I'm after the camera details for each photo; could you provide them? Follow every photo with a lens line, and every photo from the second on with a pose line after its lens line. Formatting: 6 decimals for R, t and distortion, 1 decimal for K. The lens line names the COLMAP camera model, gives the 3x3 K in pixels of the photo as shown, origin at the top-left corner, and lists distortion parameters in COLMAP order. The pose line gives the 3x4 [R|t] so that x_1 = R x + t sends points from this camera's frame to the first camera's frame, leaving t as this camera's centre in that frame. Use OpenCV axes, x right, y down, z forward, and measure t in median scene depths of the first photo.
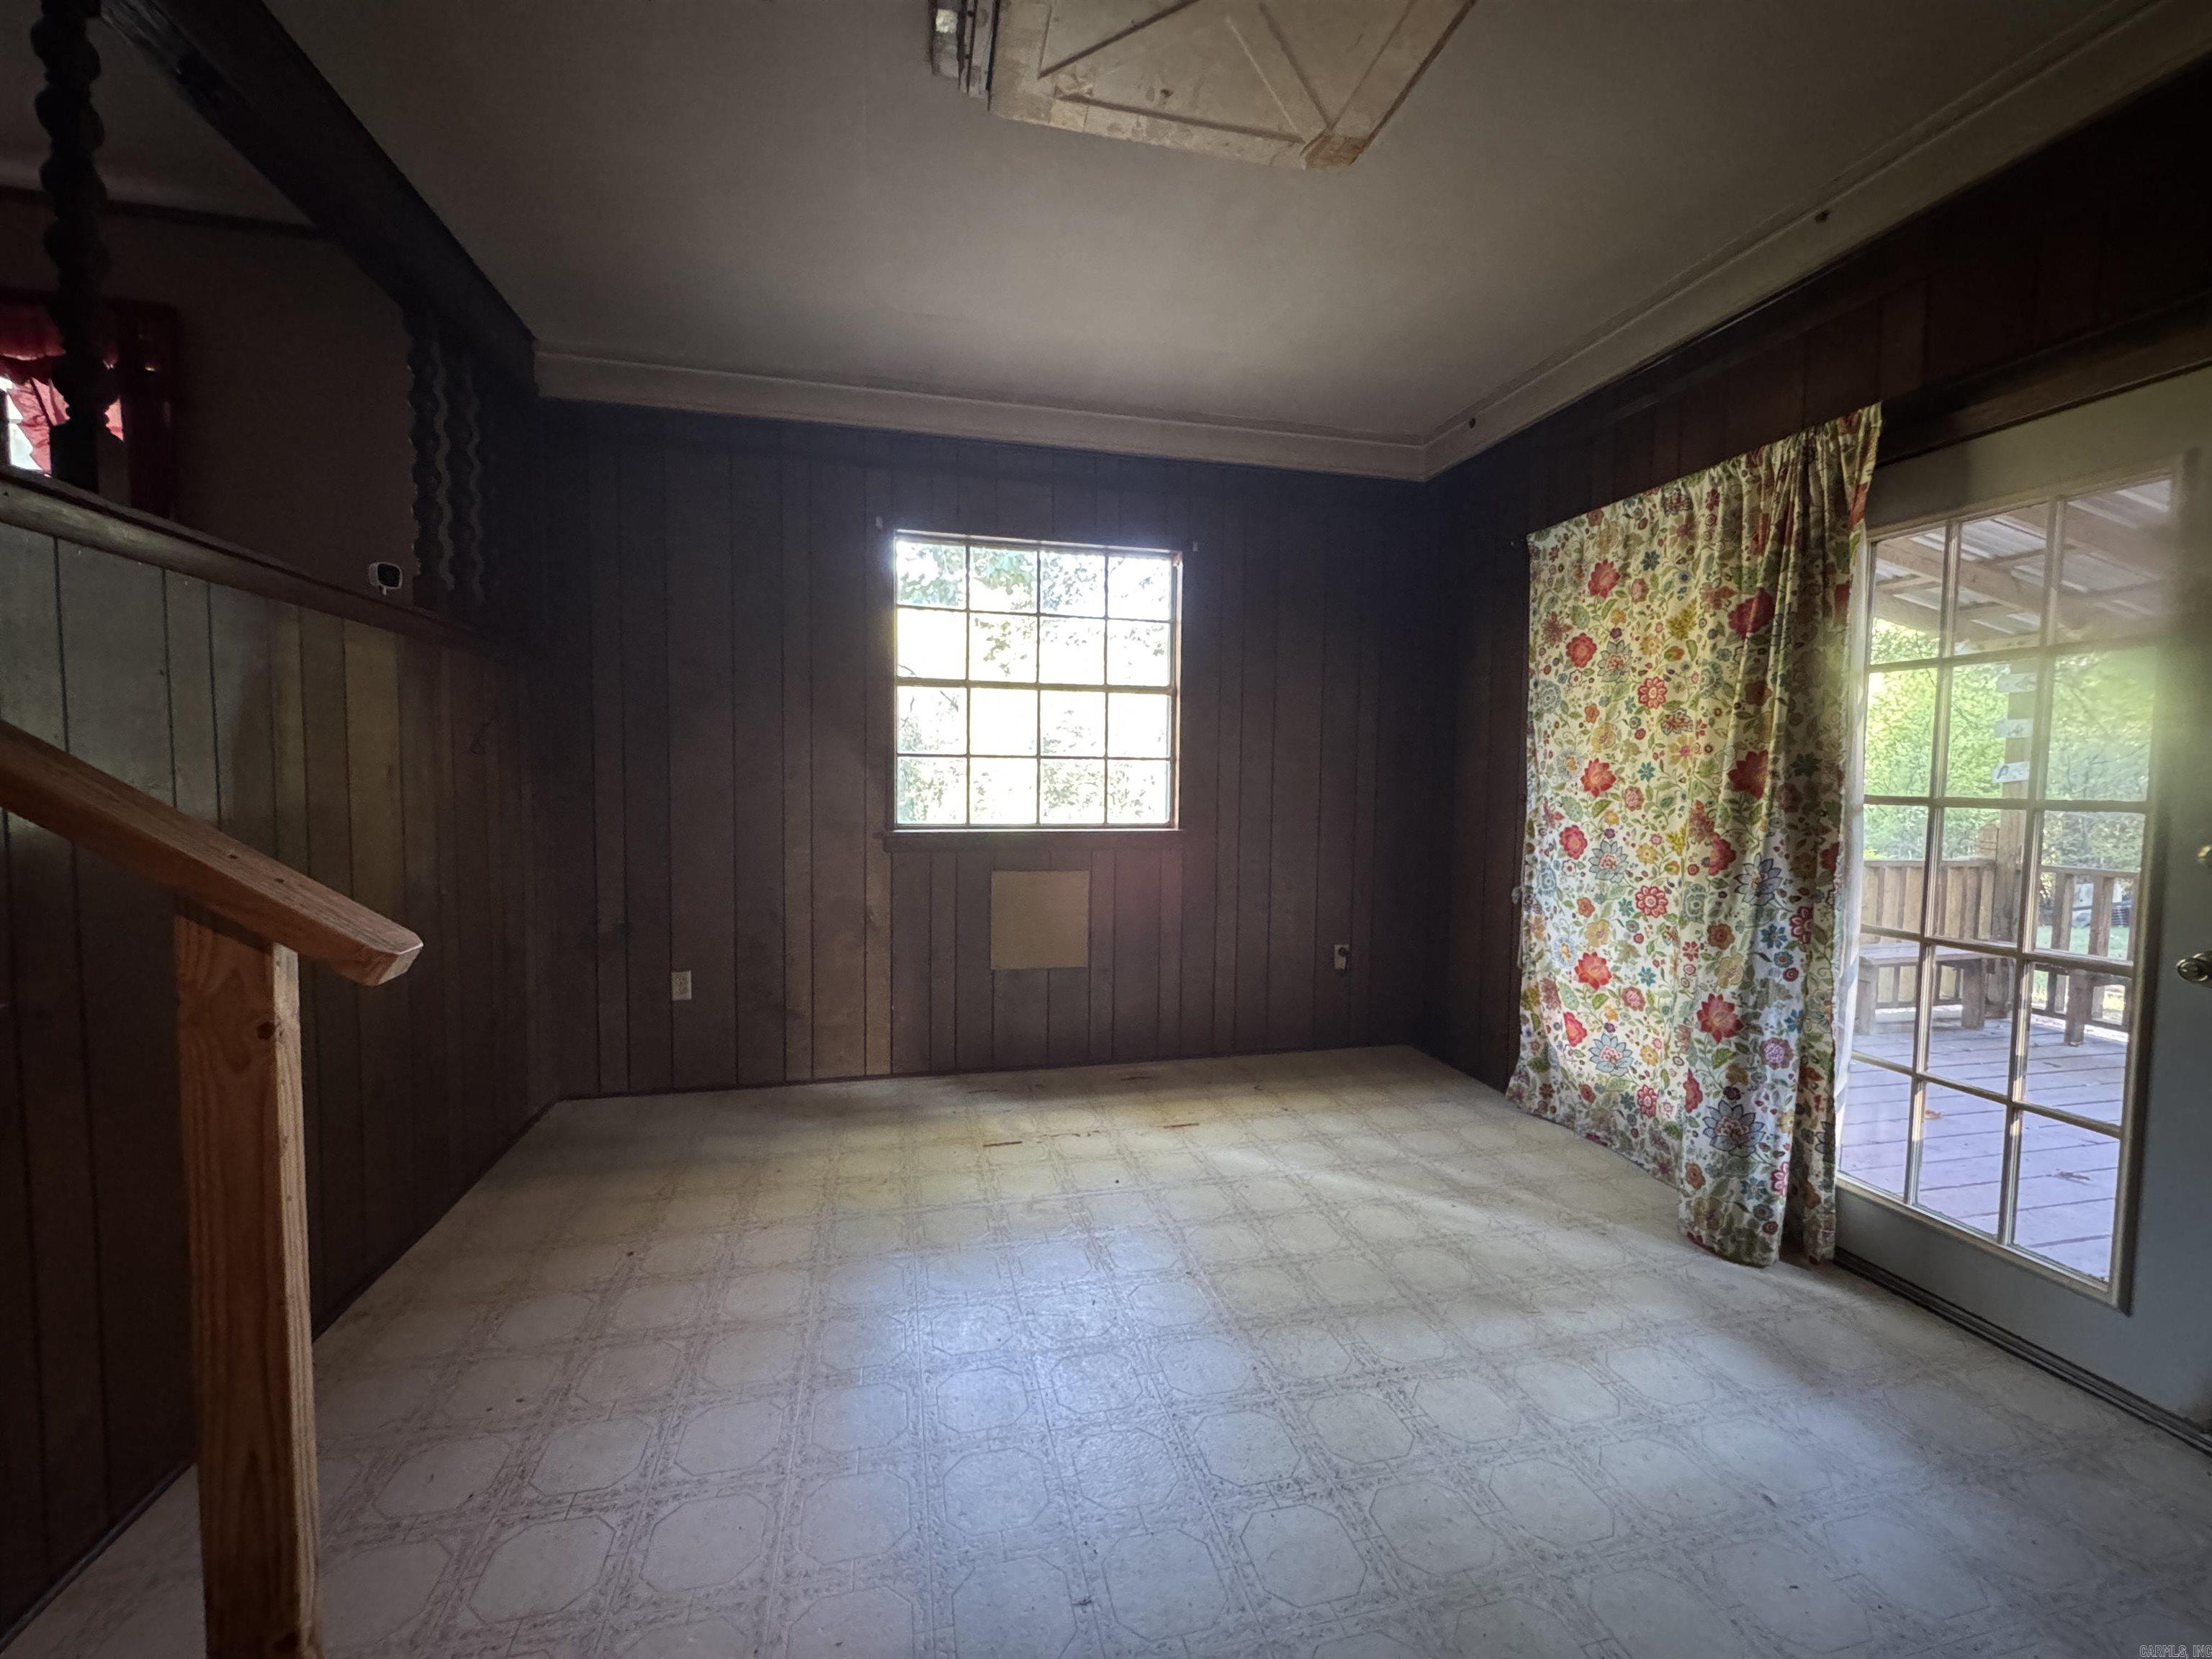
lens RADIAL K [[884.5, 0, 1109.5], [0, 884.5, 822.1], [0, 0, 1]] dist [-0.002910, 0.000042]
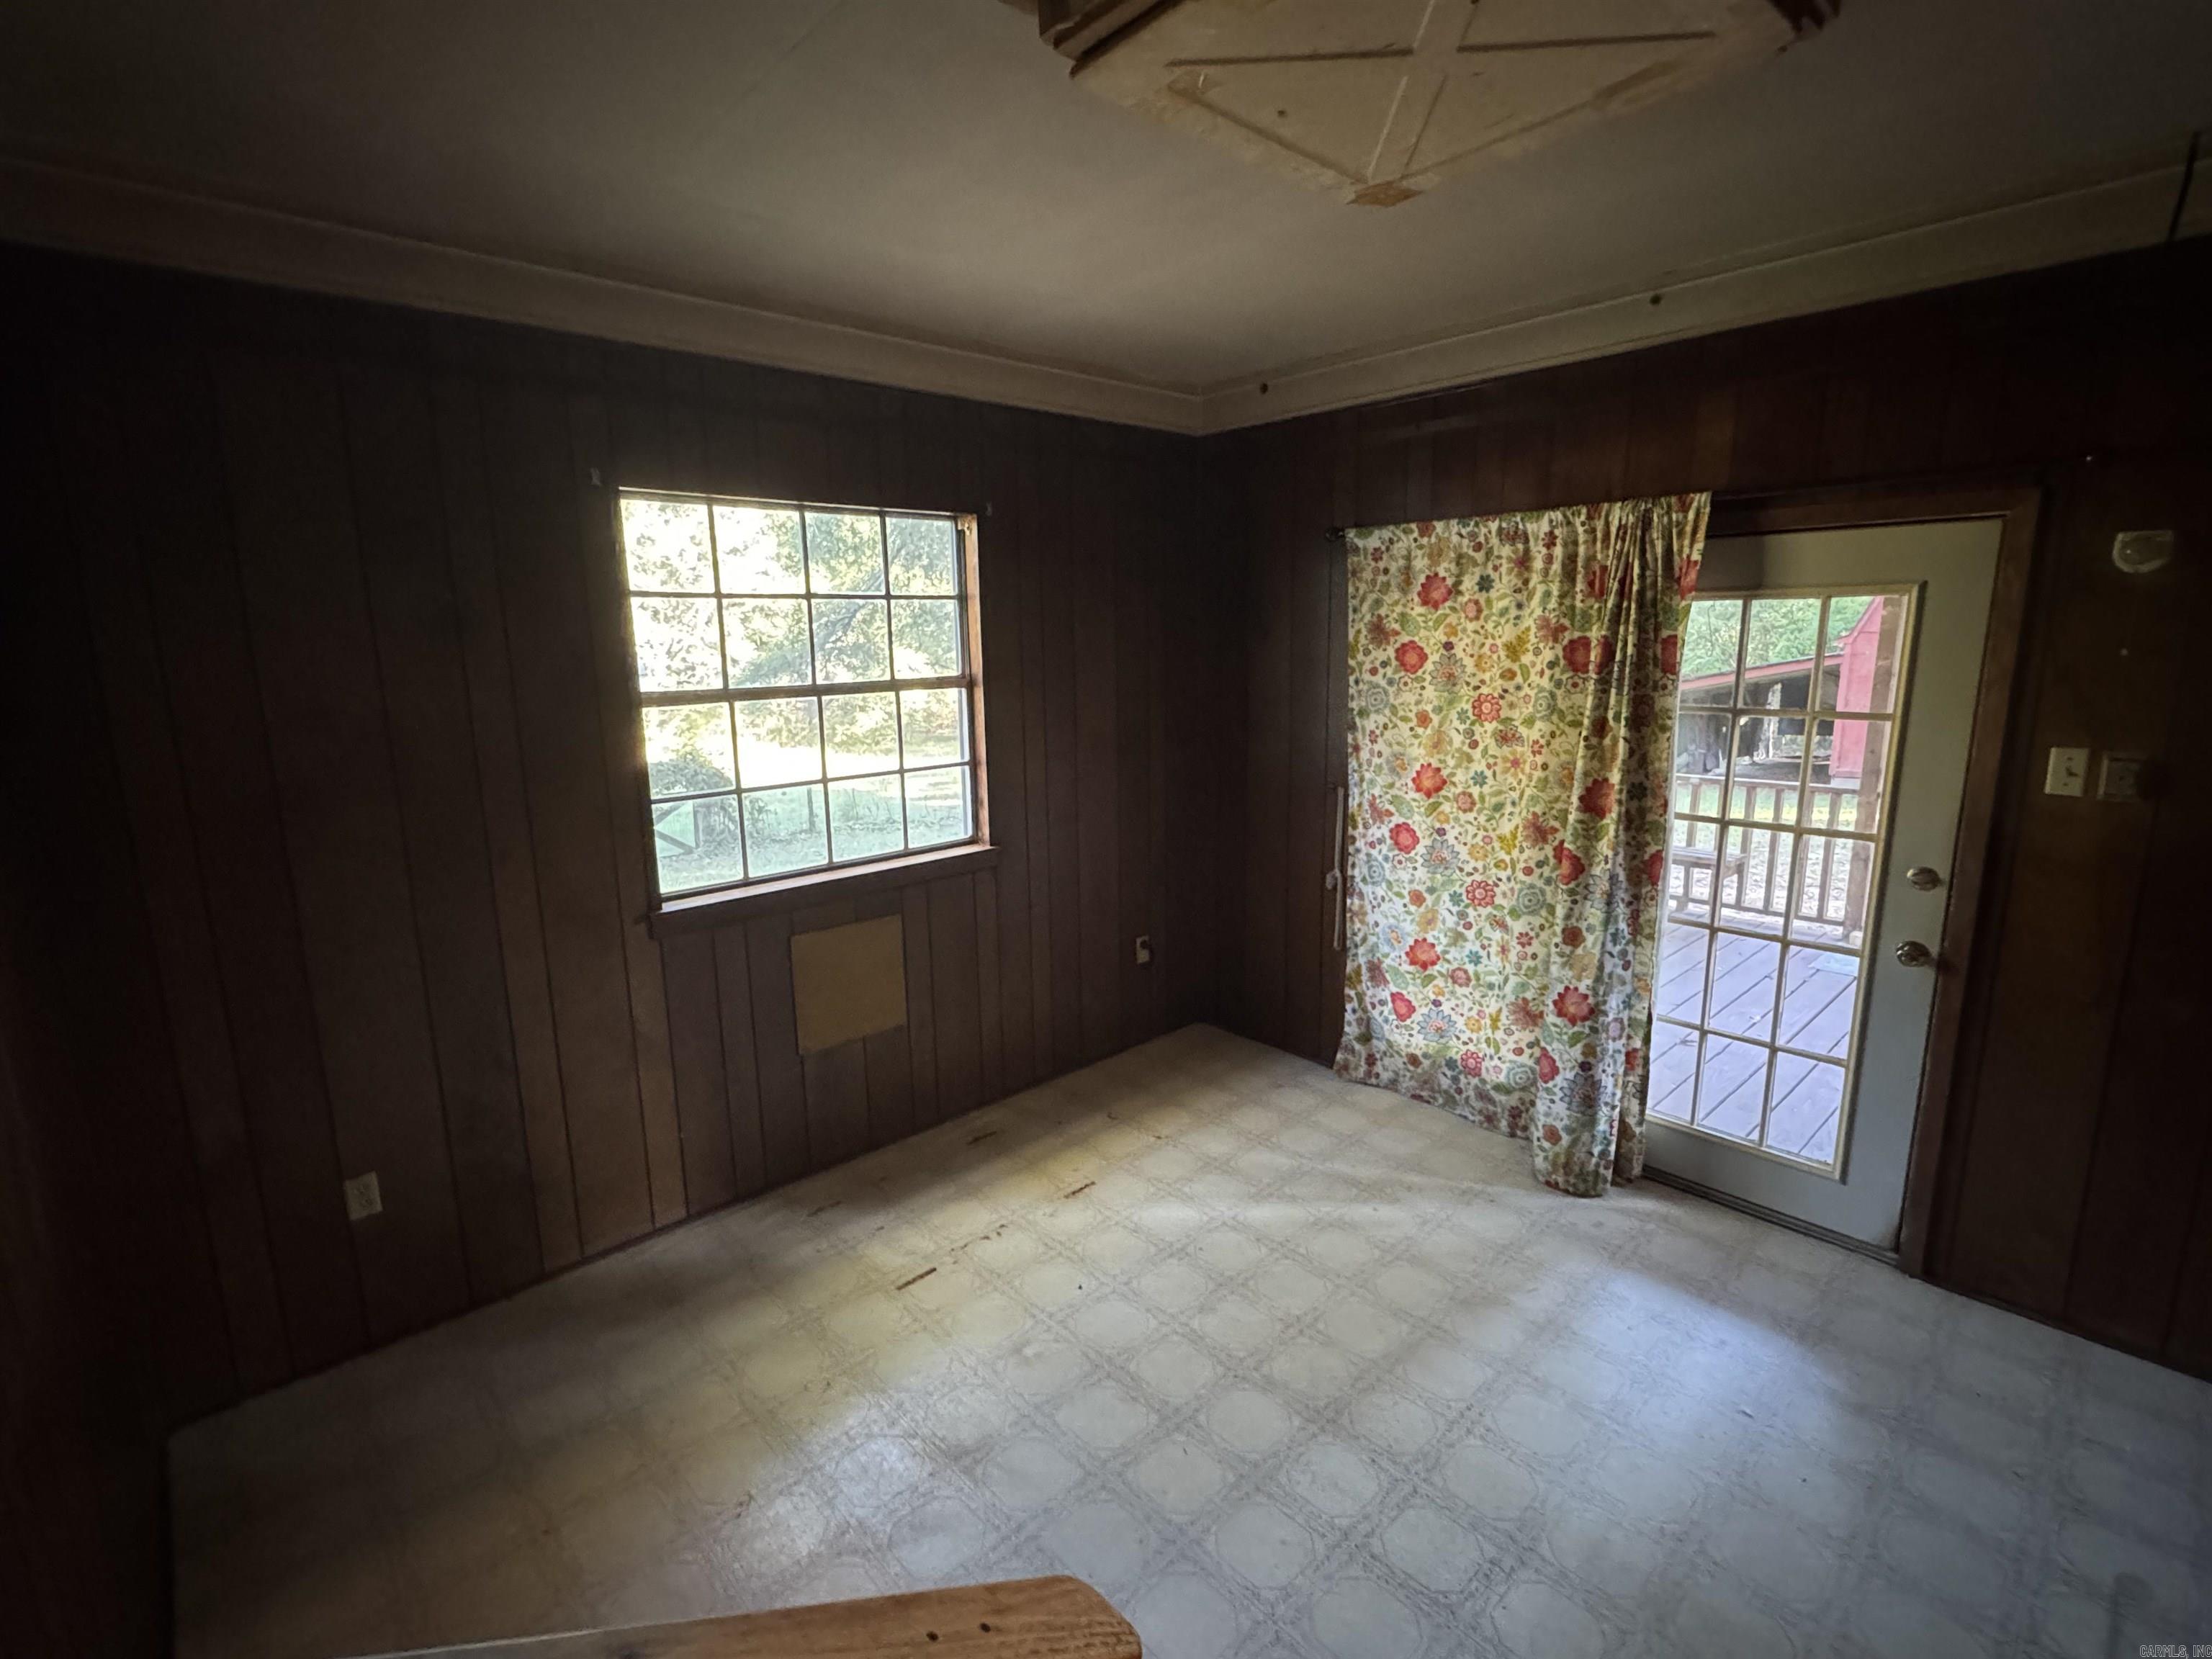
lens RADIAL K [[1010.0, 0, 1103.8], [0, 1010.0, 816.9], [0, 0, 1]] dist [-0.002666, 0.000526]
pose [[0.875779, -0.113256, 0.469238, -0.373724], [0.051309, 0.988420, 0.142804, -0.203481], [-0.479978, -0.100989, 0.871448, 0.122752]]
